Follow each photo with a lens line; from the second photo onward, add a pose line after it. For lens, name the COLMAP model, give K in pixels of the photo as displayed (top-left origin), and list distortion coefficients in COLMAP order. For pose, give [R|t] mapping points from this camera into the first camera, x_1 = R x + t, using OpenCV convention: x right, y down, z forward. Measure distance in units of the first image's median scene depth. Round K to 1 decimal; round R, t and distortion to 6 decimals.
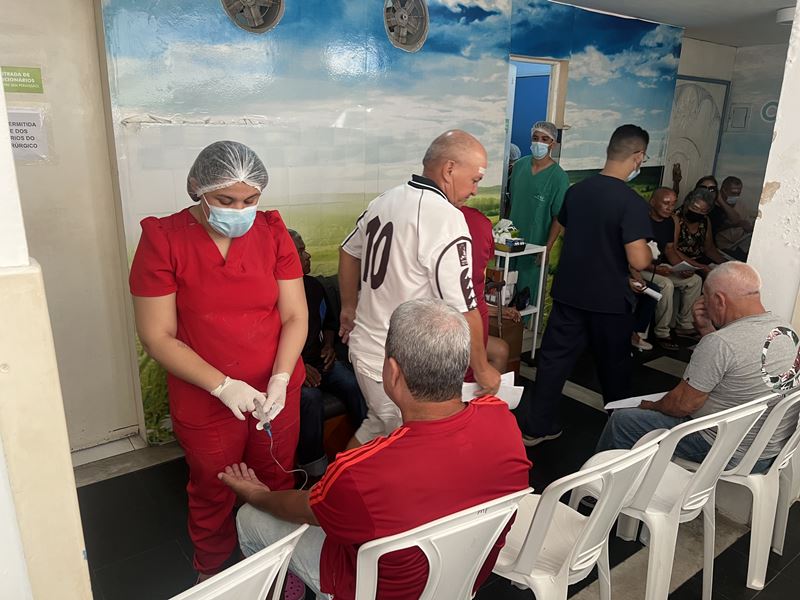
lens RADIAL K [[580.3, 0, 400.0], [0, 580.3, 300.0], [0, 0, 1]] dist [-0.000478, -0.001574]
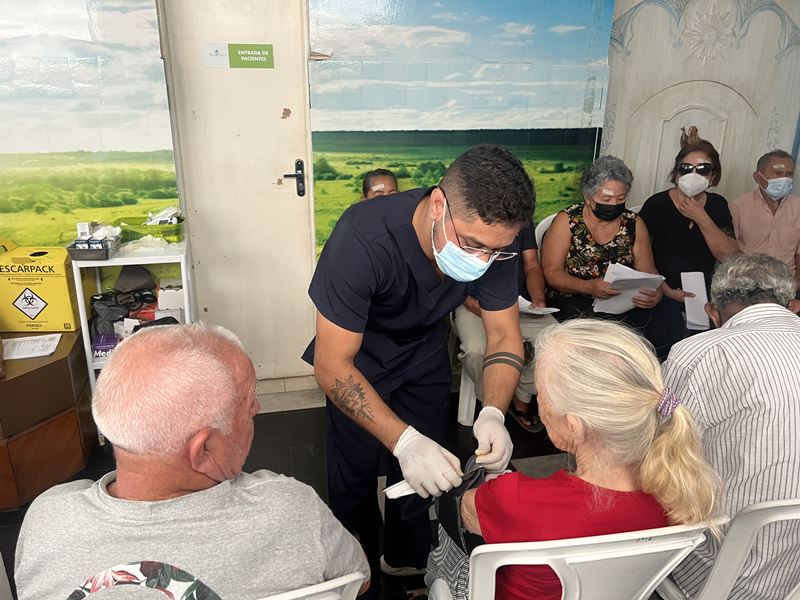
lens RADIAL K [[572.4, 0, 399.8], [0, 572.4, 272.7], [0, 0, 1]] dist [0.007259, -0.001624]
pose [[0.915214, 0.108011, -0.388223, 0.679401], [-0.107068, 0.993959, 0.024133, -0.112471], [0.388484, 0.019480, 0.921249, 0.554262]]
